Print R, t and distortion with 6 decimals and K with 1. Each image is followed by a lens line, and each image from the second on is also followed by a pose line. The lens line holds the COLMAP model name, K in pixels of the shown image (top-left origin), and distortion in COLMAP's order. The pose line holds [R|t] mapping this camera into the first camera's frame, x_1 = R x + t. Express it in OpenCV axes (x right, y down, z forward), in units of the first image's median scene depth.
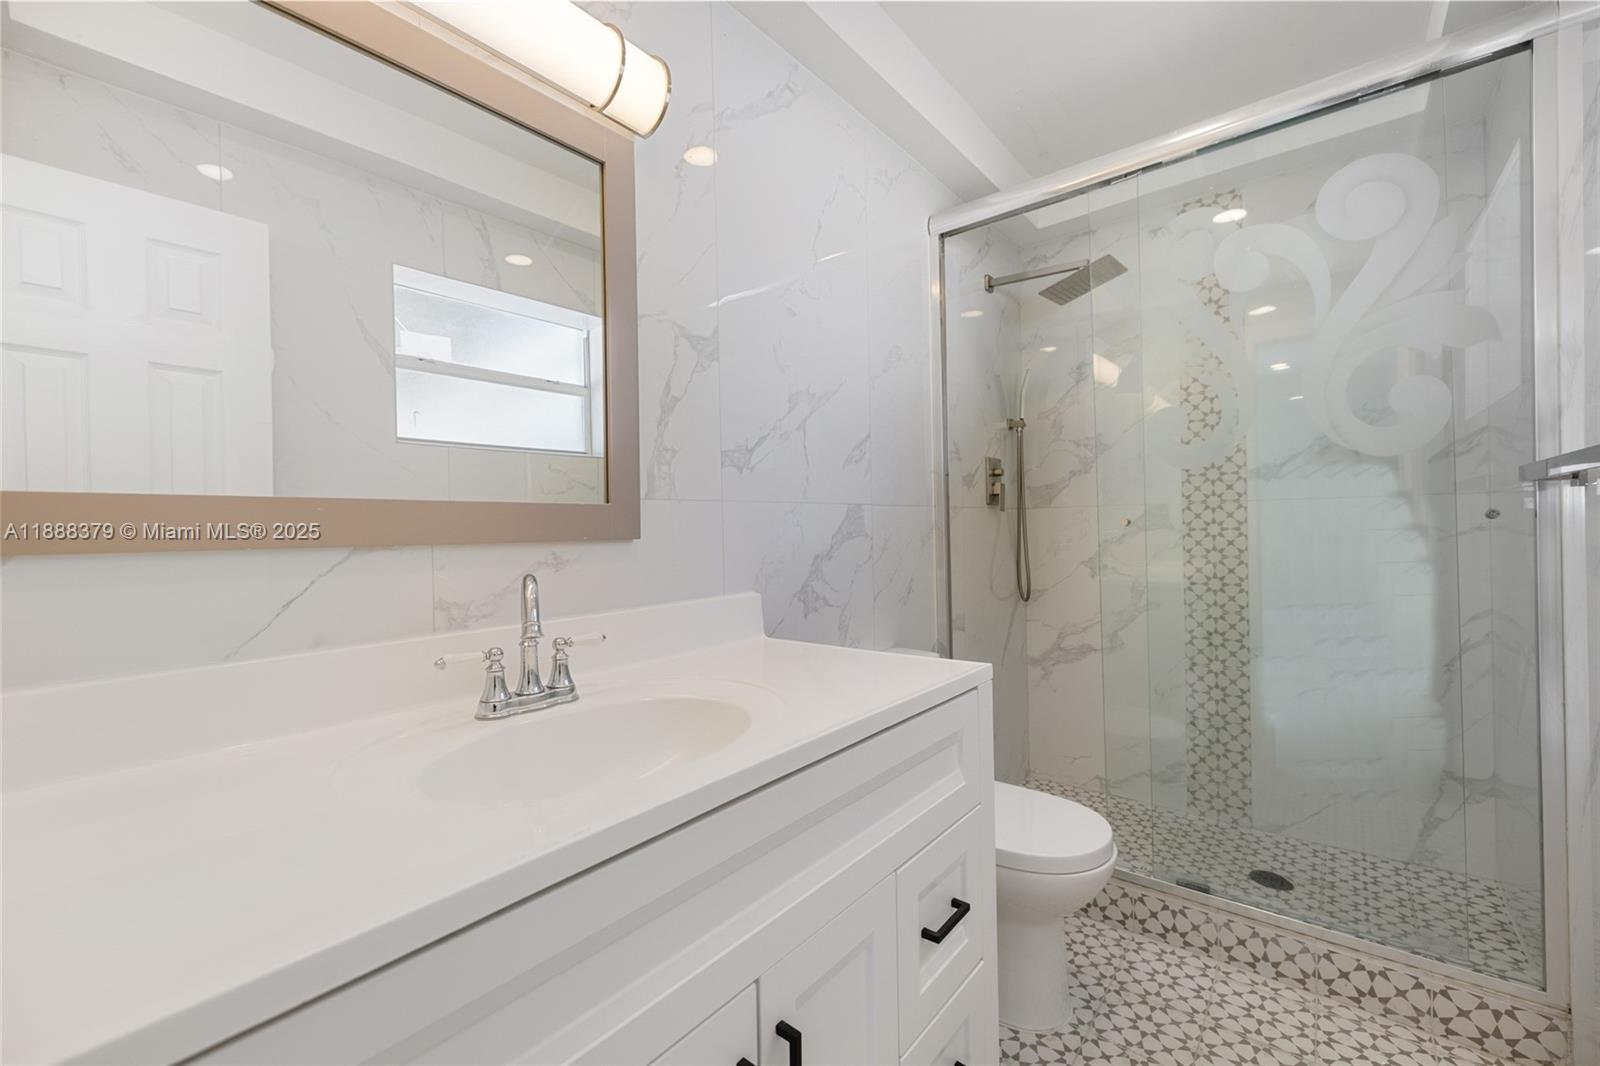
lens RADIAL K [[667.4, 0, 796.4], [0, 667.4, 530.7], [0, 0, 1]] dist [-0.000387, 0.000305]
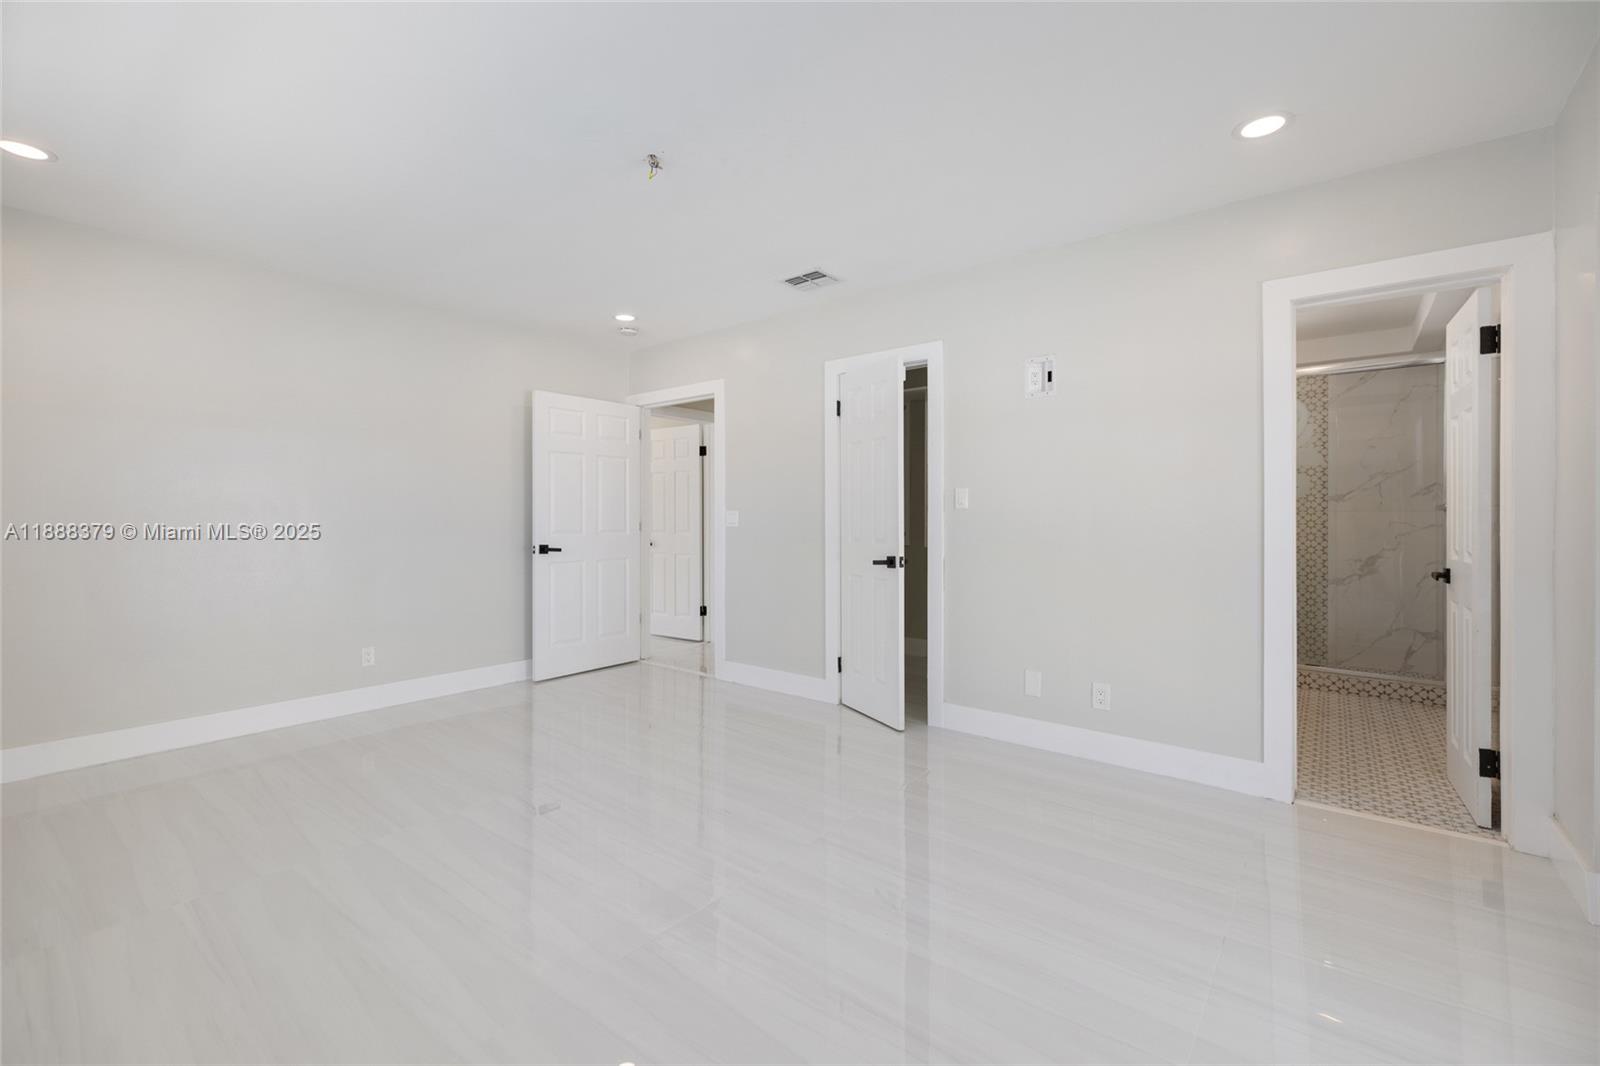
lens RADIAL K [[667.4, 0, 801.9], [0, 667.4, 532.0], [0, 0, 1]] dist [-0.000387, 0.000305]
pose [[0.999947, 0.010123, 0.002073, -1.140672], [-0.010139, 0.999919, 0.007737, 0.026096], [-0.001994, -0.007758, 0.999968, -1.279592]]
